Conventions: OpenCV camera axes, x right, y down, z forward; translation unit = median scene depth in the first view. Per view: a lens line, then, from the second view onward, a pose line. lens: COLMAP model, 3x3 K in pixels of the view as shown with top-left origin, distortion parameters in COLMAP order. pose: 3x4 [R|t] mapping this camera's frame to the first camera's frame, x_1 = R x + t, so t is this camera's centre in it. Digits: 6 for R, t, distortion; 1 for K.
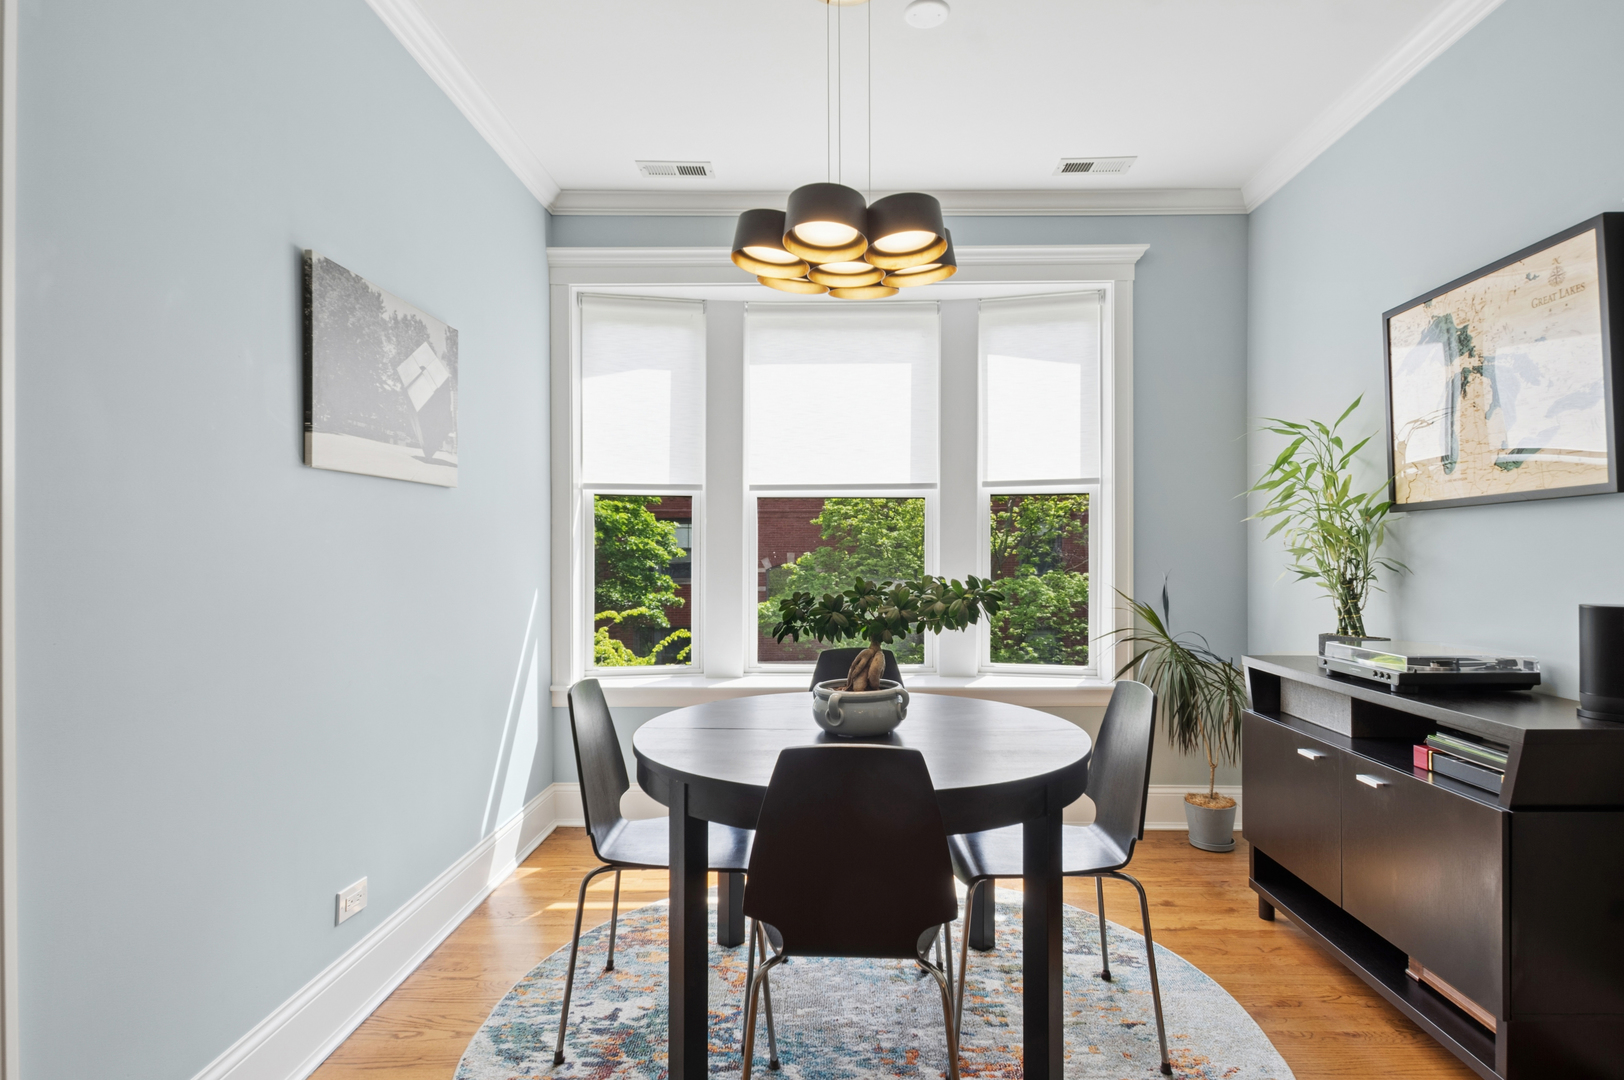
lens RADIAL K [[797.8, 0, 751.5], [0, 797.8, 547.6], [0, 0, 1]] dist [0.011930, -0.002303]
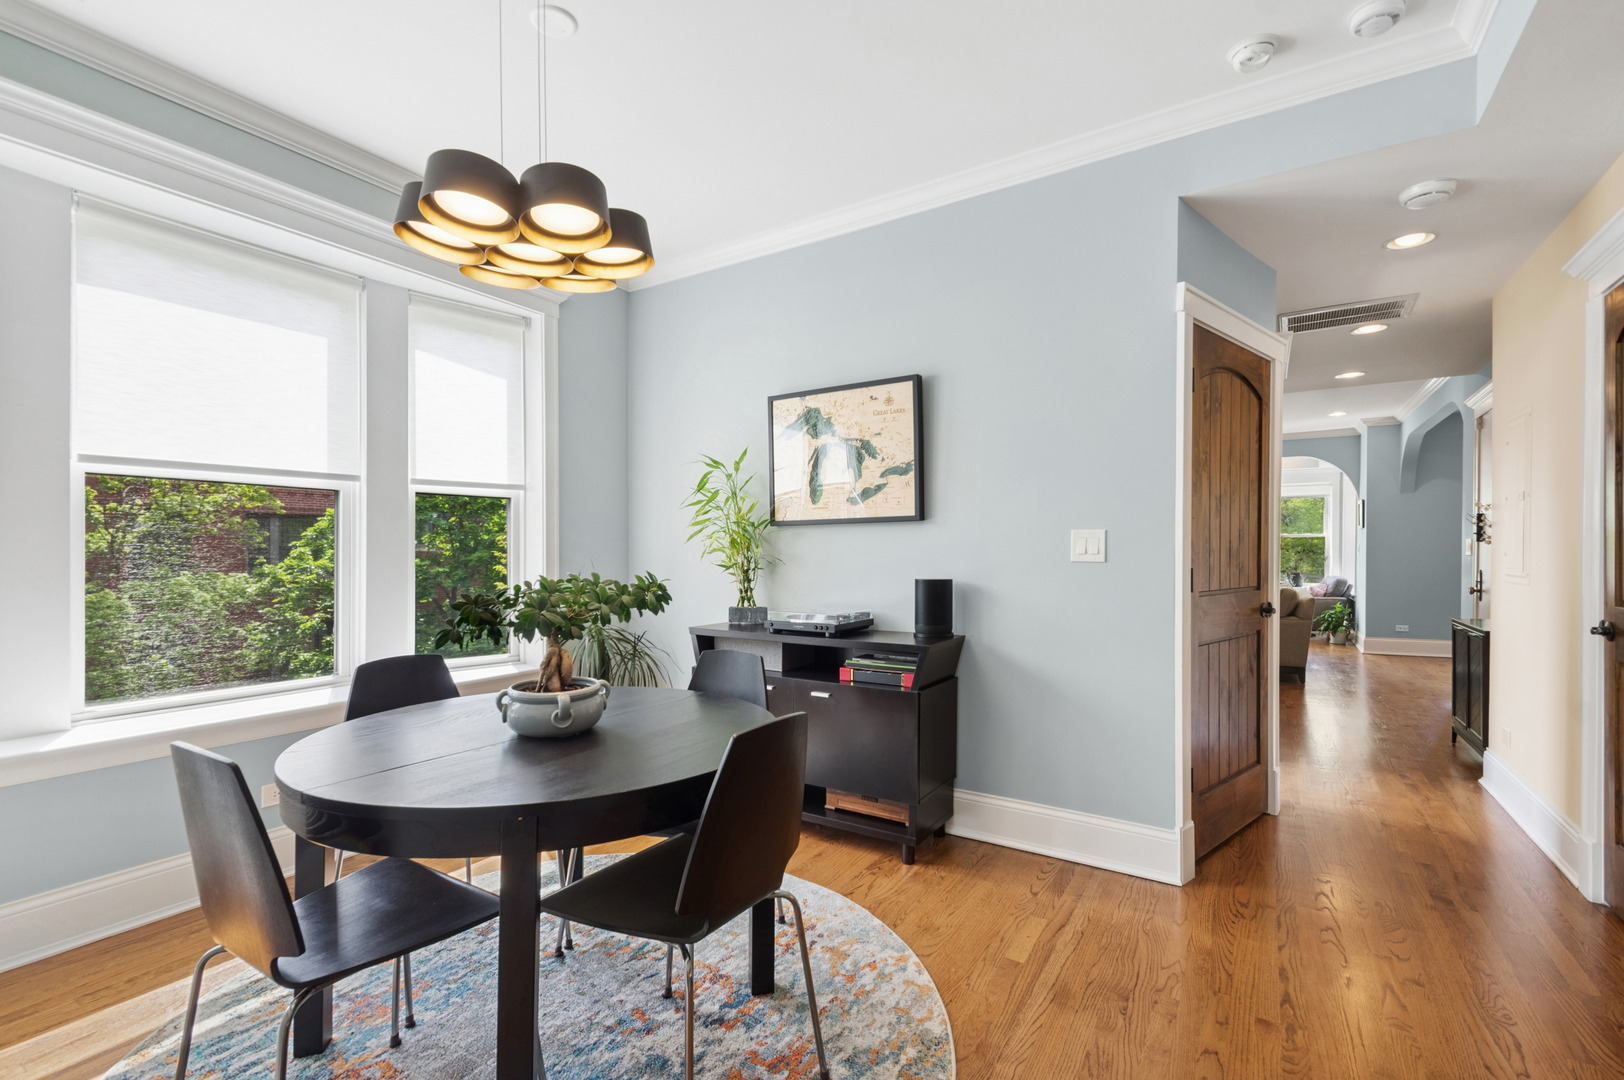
lens RADIAL K [[733.0, 0, 781.2], [0, 733.0, 553.2], [0, 0, 1]] dist [0.023802, -0.008699]
pose [[0.531990, -0.001232, 0.846750, -0.424906], [-0.007005, 0.999958, 0.005857, 0.000900], [-0.846722, -0.009047, 0.531959, 0.242475]]
